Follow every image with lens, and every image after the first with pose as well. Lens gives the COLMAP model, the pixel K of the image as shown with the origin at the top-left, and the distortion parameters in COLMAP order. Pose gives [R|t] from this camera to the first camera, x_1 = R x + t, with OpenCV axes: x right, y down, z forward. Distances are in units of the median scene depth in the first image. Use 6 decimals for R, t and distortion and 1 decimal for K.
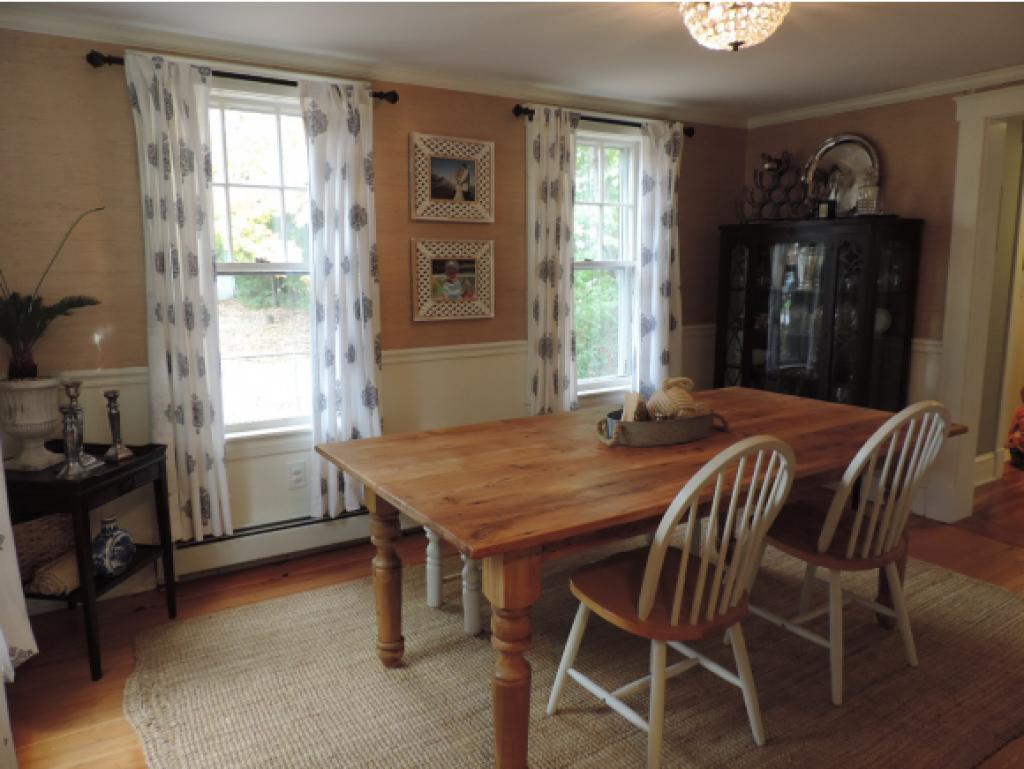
lens RADIAL K [[728.5, 0, 516.7], [0, 728.5, 385.2], [0, 0, 1]] dist [-0.025747, 0.011348]
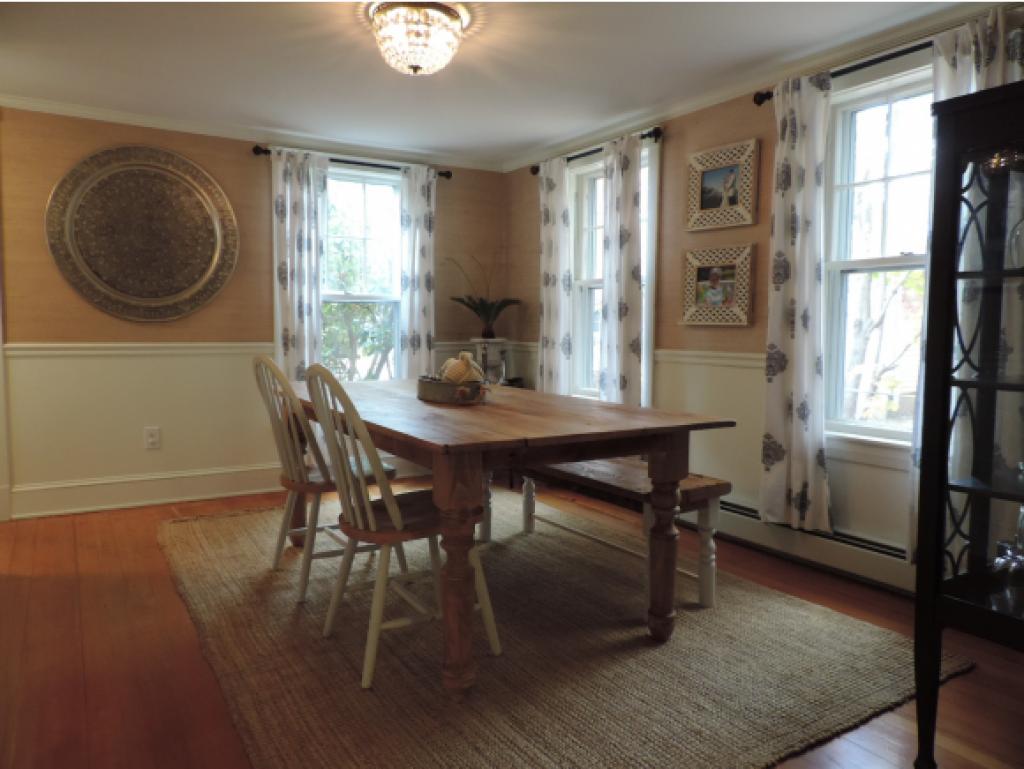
lens RADIAL K [[728.5, 0, 509.3], [0, 728.5, 383.4], [0, 0, 1]] dist [-0.025747, 0.011348]
pose [[-0.011912, 0.084306, -0.996369, 0.941243], [-0.167957, 0.982114, 0.085107, -0.050443], [0.985722, 0.168361, 0.002461, 0.745579]]
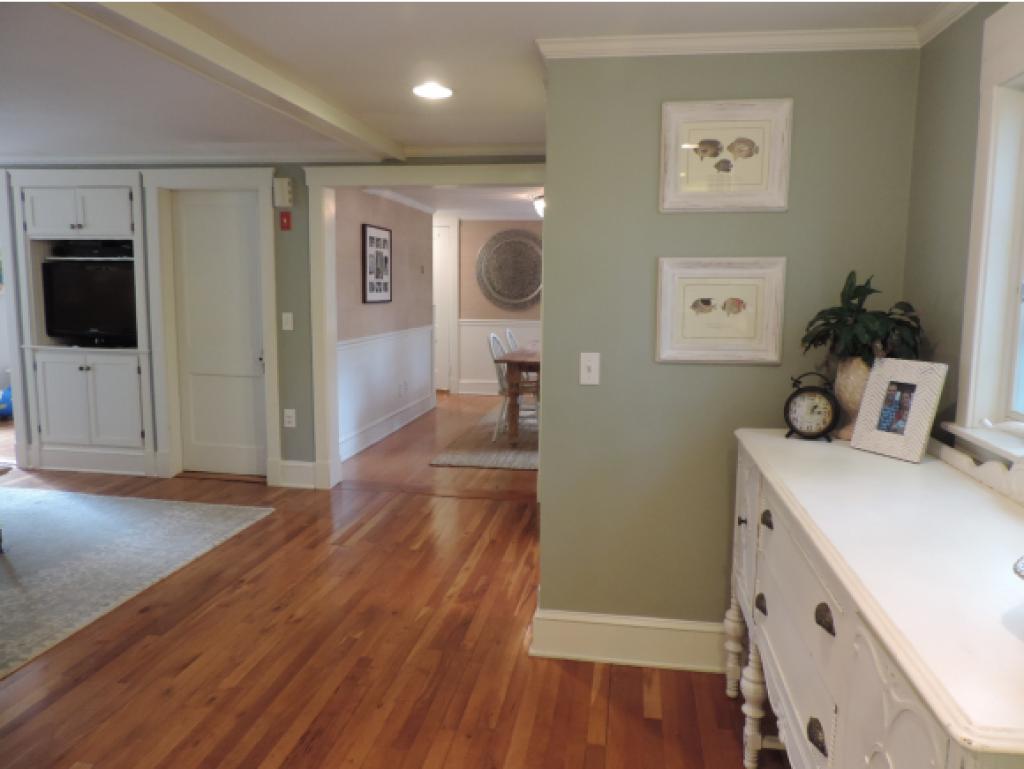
lens RADIAL K [[728.5, 0, 508.9], [0, 728.5, 386.3], [0, 0, 1]] dist [-0.025747, 0.011348]
pose [[-0.670855, 0.102113, -0.734525, 2.107786], [-0.126037, 0.960366, 0.248621, -0.486522], [0.730800, 0.259366, -0.631396, 2.445573]]
